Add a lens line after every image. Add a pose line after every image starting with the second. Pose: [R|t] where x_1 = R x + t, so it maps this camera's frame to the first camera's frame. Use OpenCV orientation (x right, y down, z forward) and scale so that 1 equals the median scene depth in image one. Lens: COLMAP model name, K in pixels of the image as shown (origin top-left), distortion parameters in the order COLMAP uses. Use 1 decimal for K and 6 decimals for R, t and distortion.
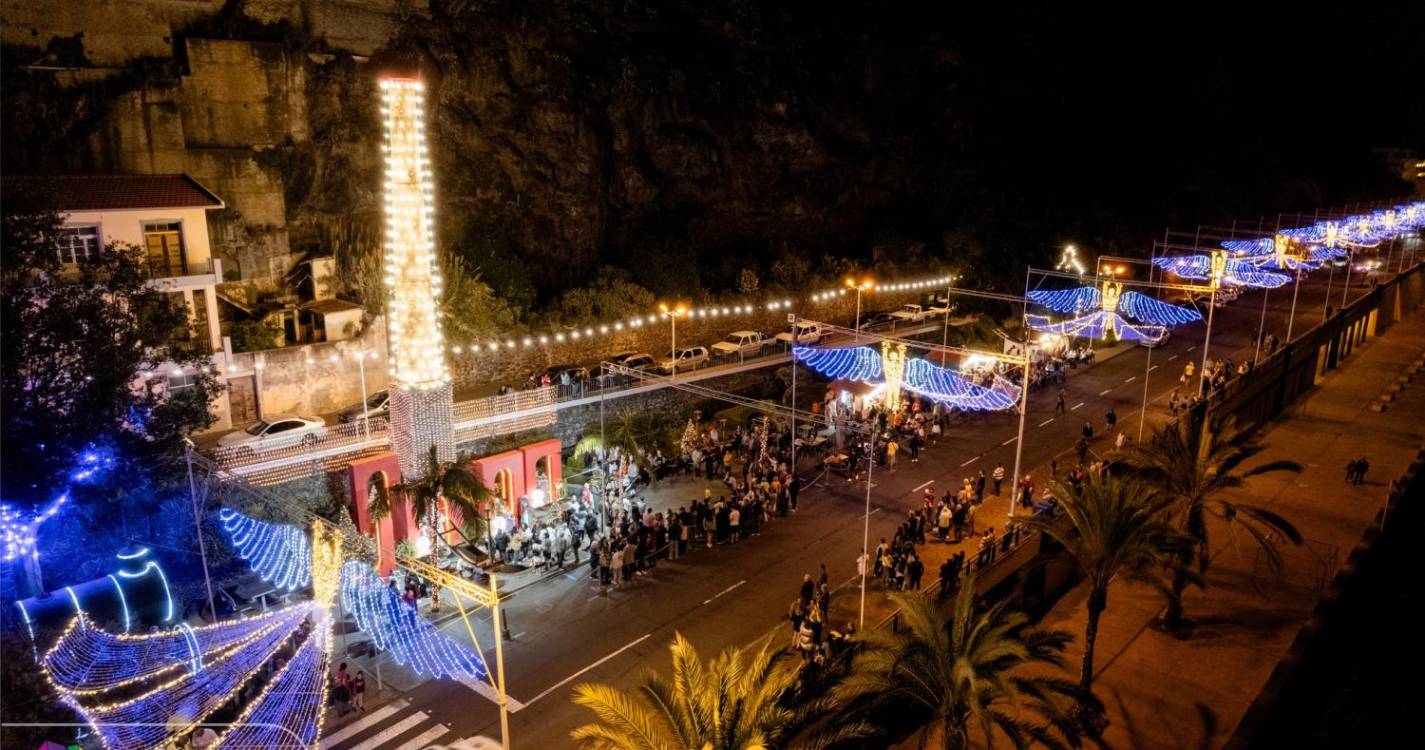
lens RADIAL K [[892.2, 0, 712.5], [0, 892.2, 375.0], [0, 0, 1]] dist [-0.069776, 0.074589]
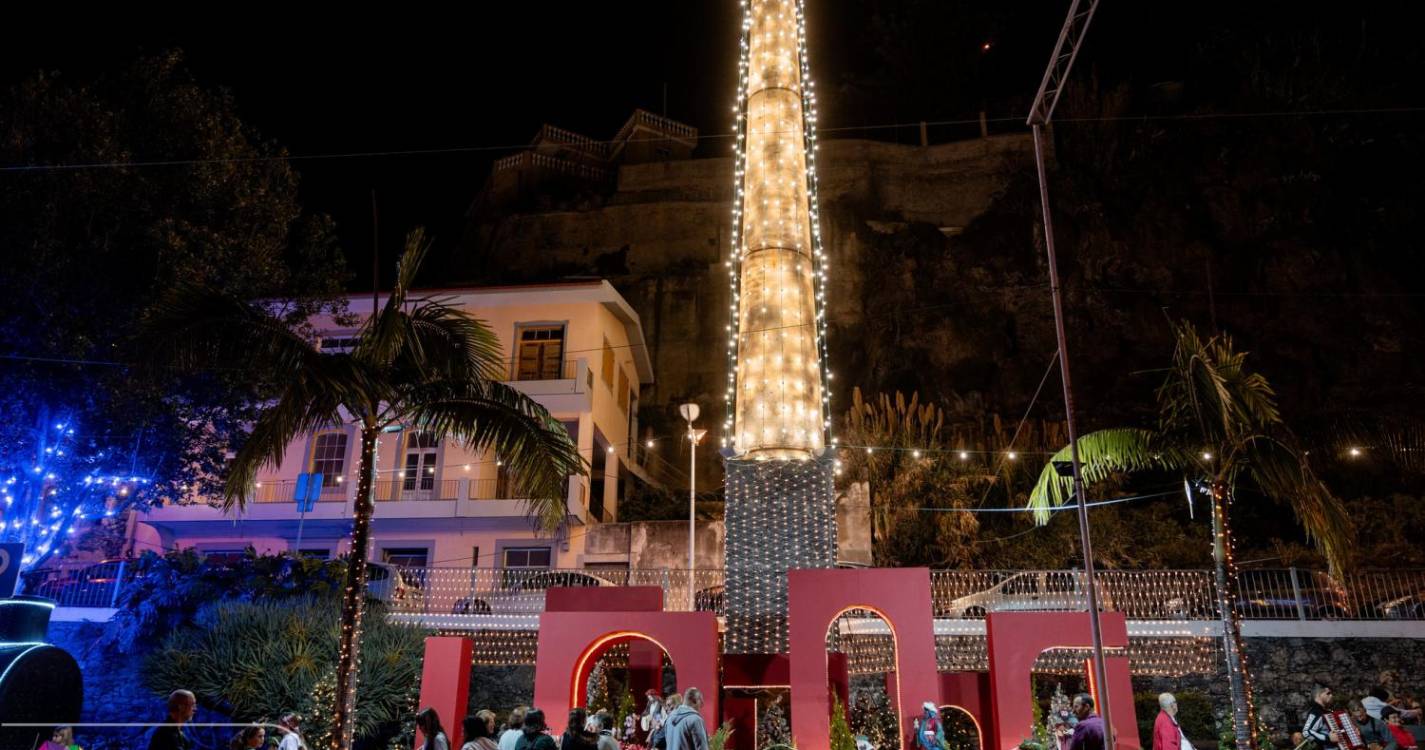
lens RADIAL K [[983.3, 0, 712.5], [0, 983.3, 375.0], [0, 0, 1]] dist [-0.051131, 0.041116]
pose [[0.628655, -0.284042, -0.723957, 0.015295], [-0.185772, 0.849114, -0.494463, 0.188596], [0.755170, 0.445338, 0.481033, 0.625190]]
